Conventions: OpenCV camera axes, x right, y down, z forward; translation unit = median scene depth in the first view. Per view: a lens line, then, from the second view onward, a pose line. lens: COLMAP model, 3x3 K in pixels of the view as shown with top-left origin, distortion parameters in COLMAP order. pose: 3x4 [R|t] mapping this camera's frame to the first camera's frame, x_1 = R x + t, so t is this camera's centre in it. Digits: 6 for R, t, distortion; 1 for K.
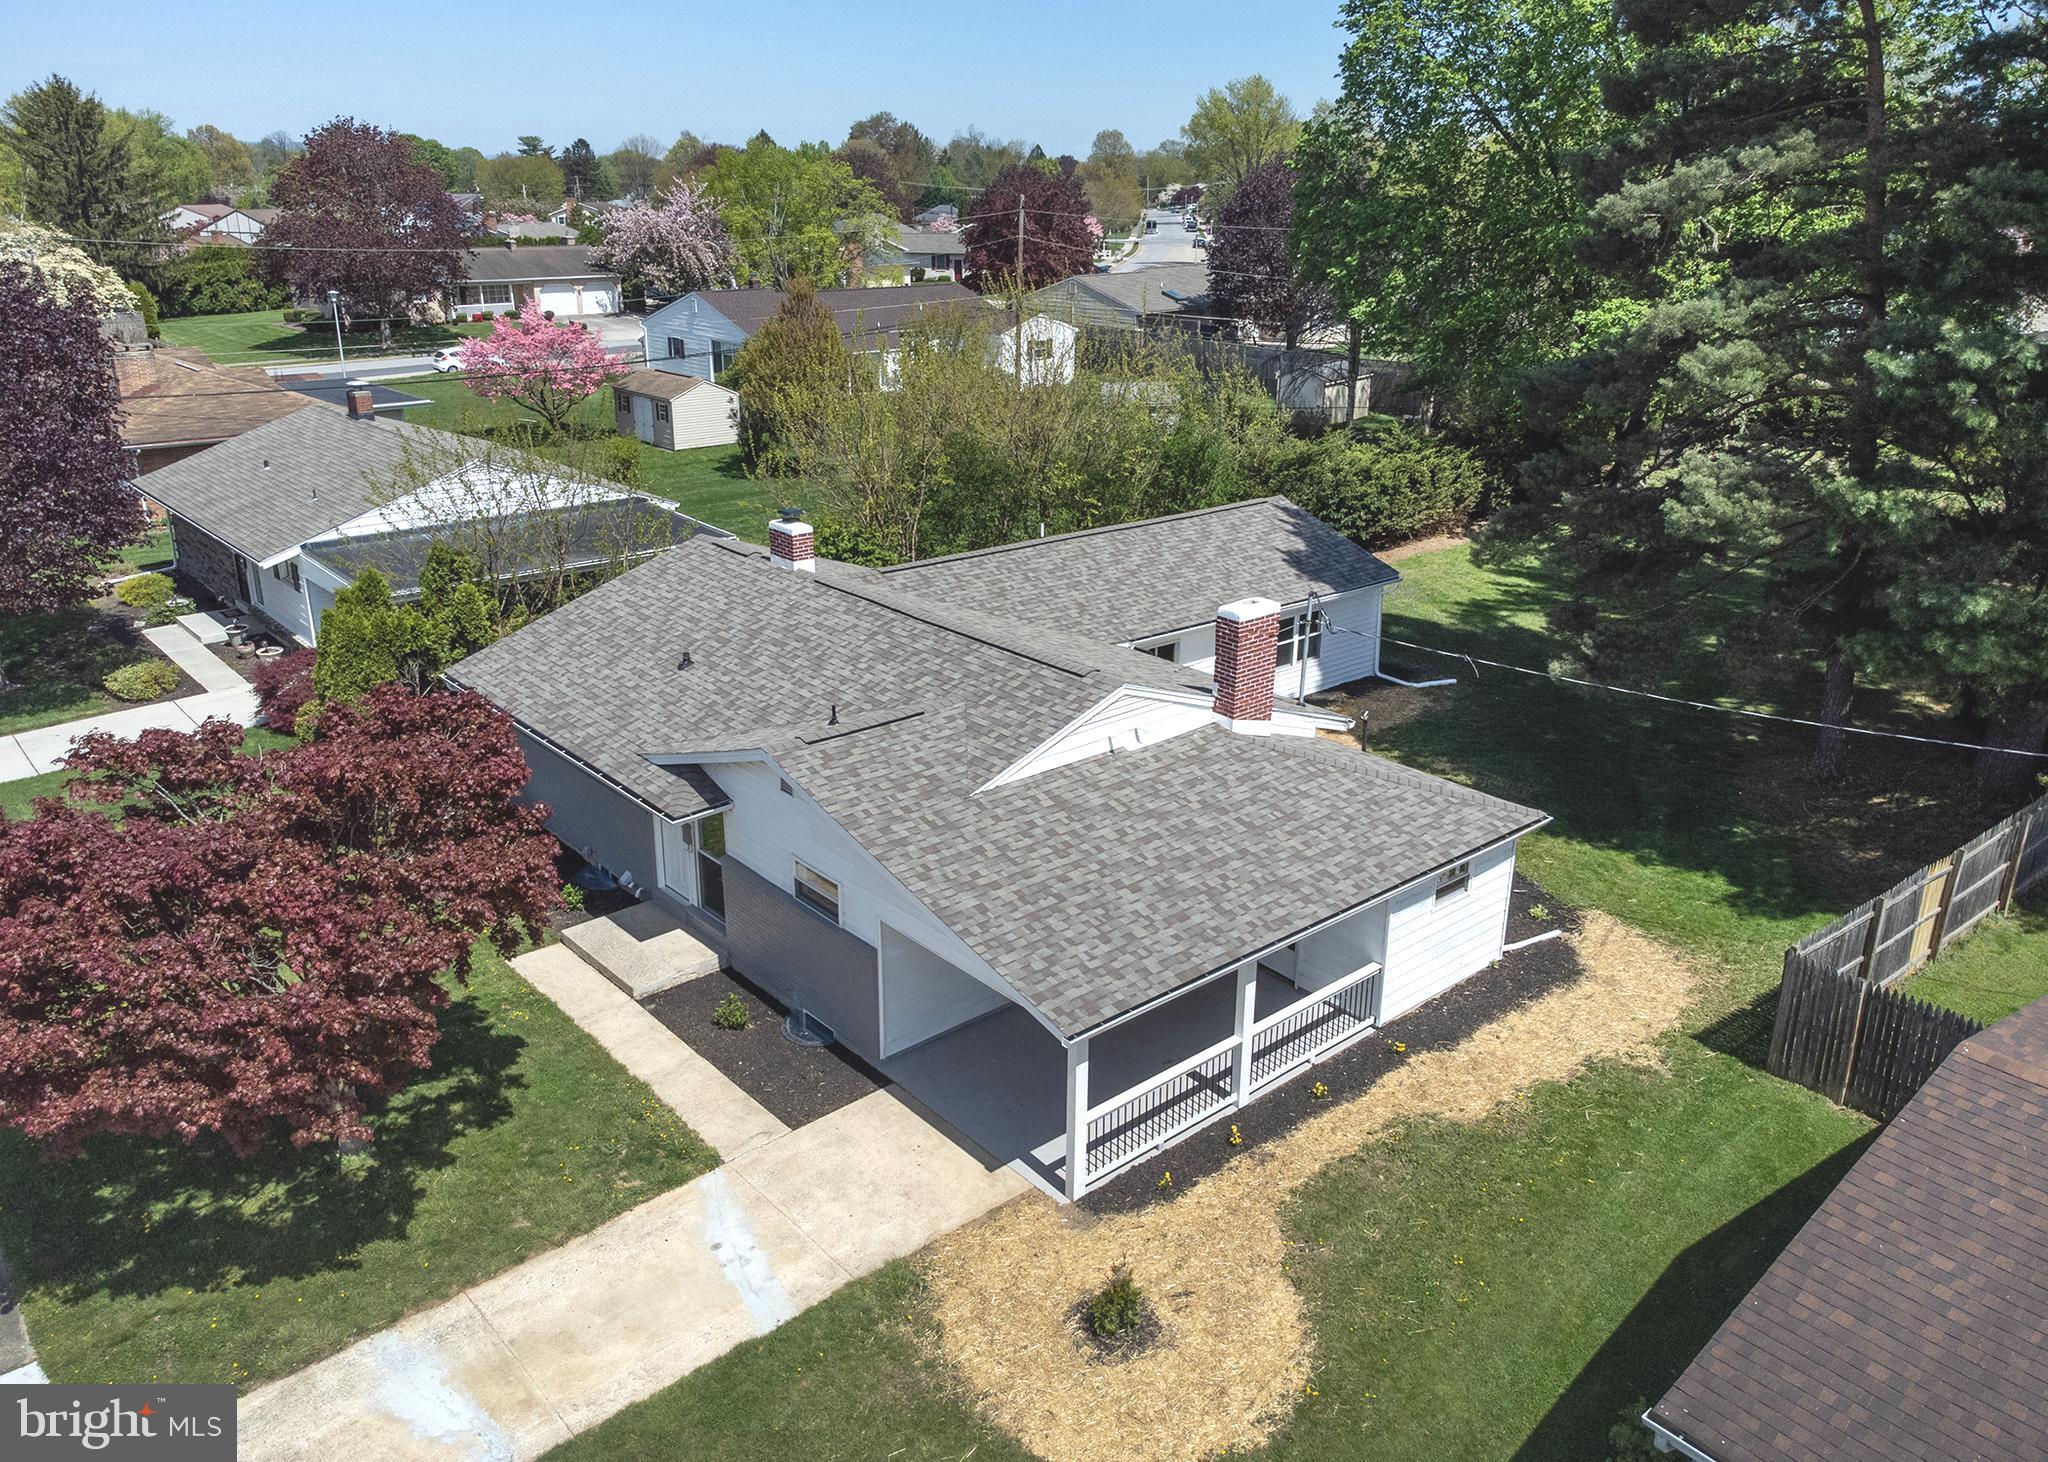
lens RADIAL K [[1533.0, 0, 1024.3], [0, 1533.0, 724.6], [0, 0, 1]] dist [0.034677, -0.021730]
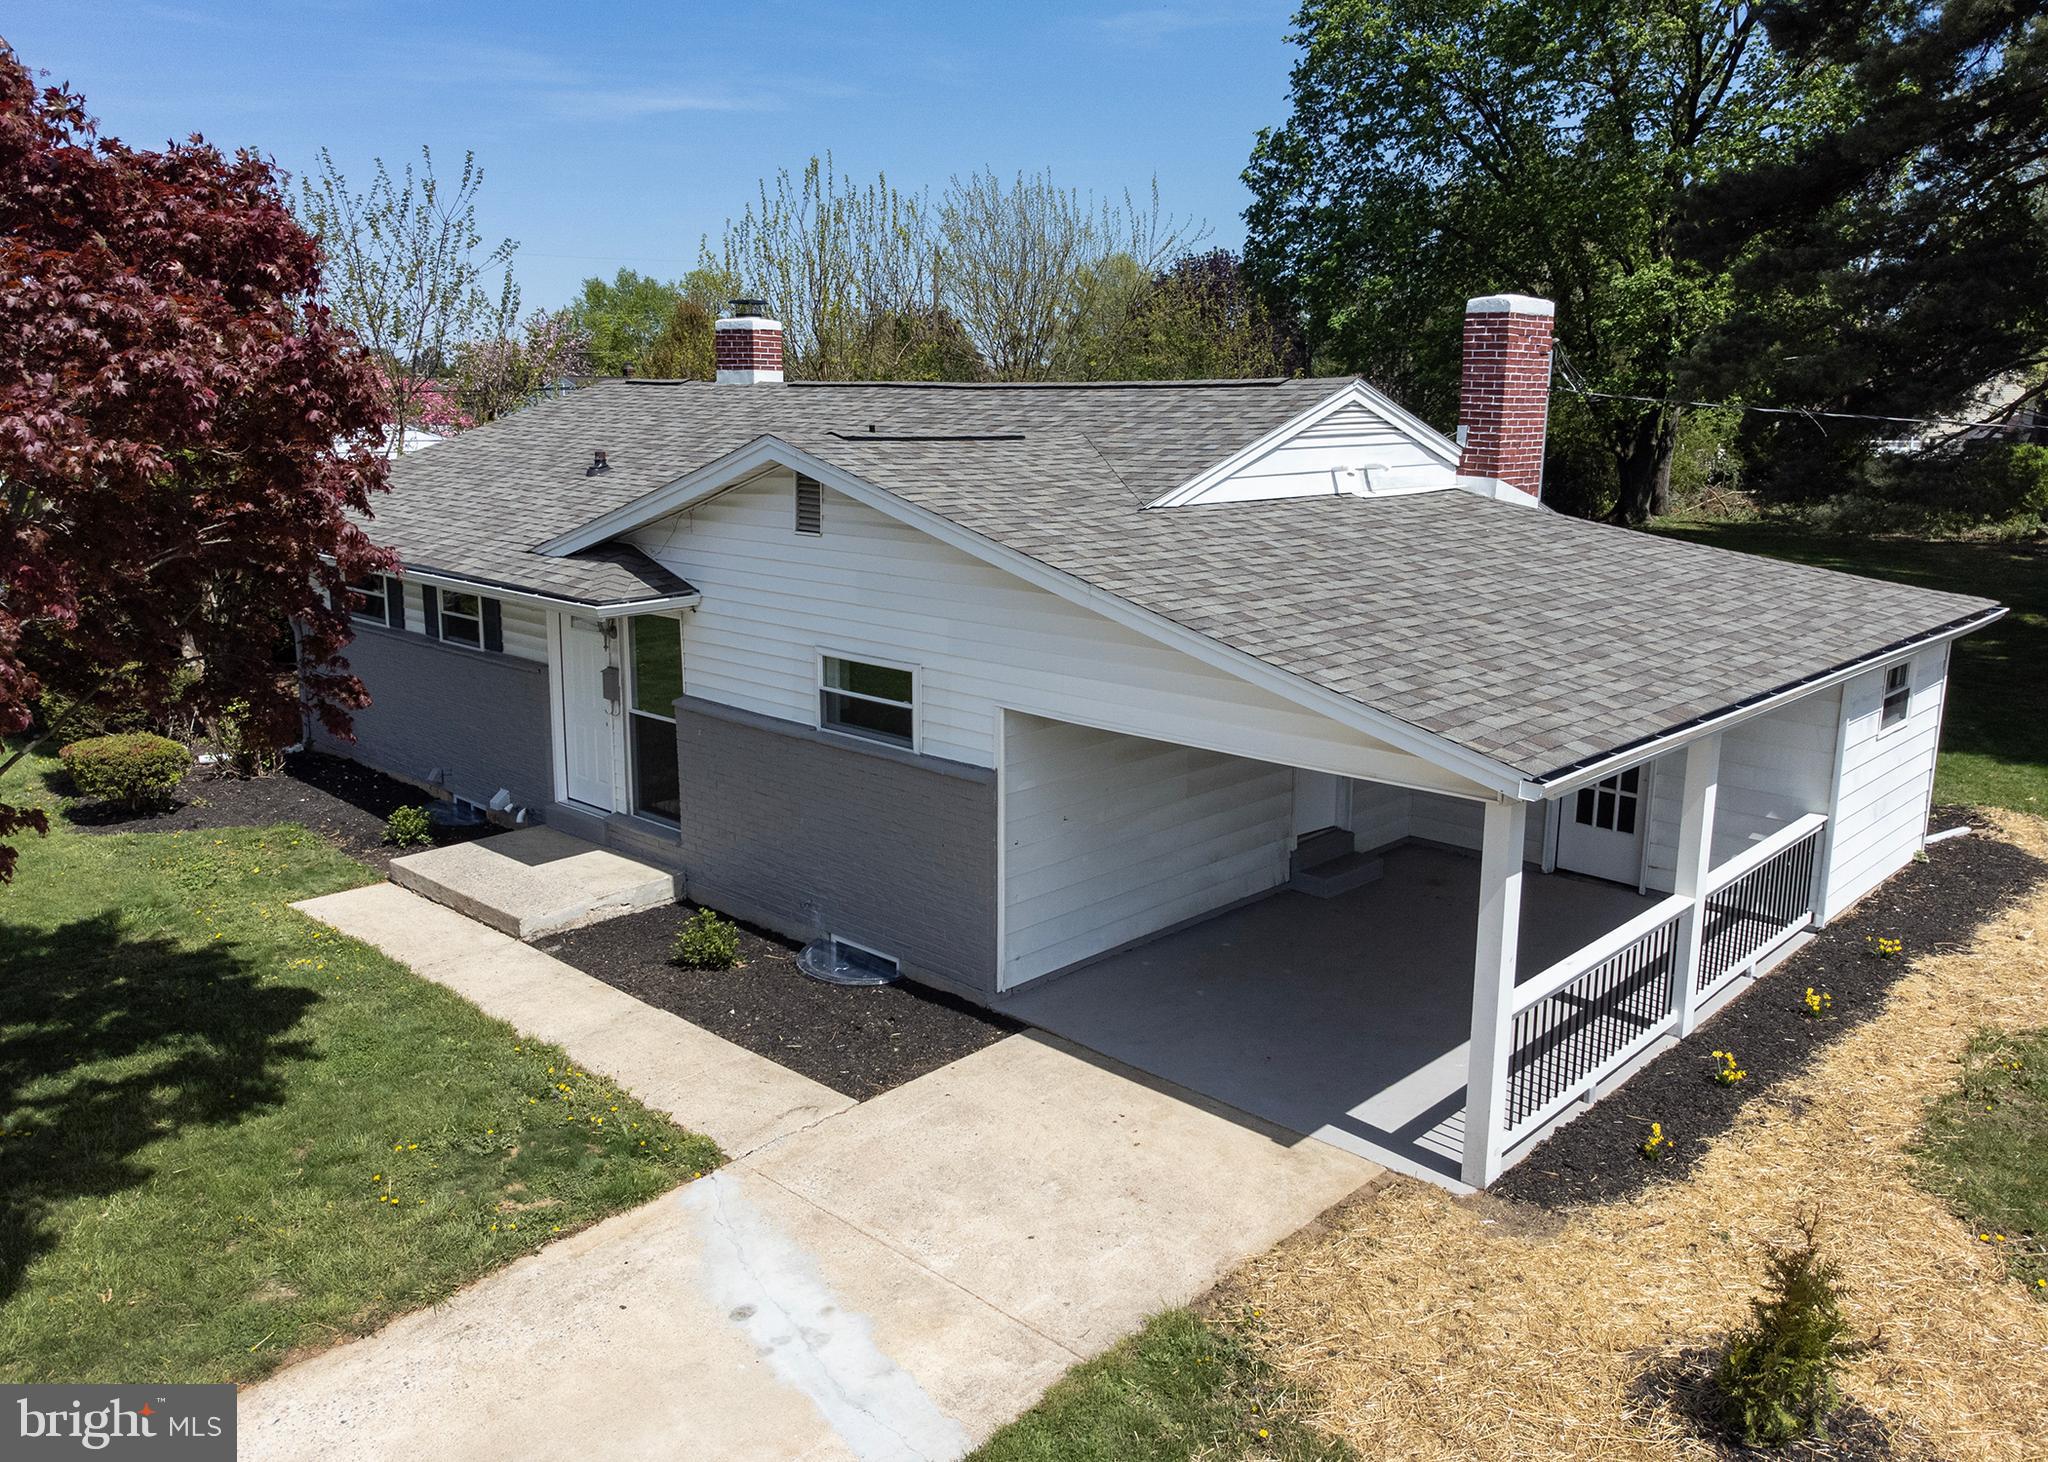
lens RADIAL K [[1533.0, 0, 1031.1], [0, 1533.0, 737.3], [0, 0, 1]] dist [0.034677, -0.021730]
pose [[0.995183, -0.022910, 0.095322, -0.139733], [0.034875, 0.991440, -0.125815, 0.210252], [-0.091623, 0.128534, 0.987464, 0.485454]]
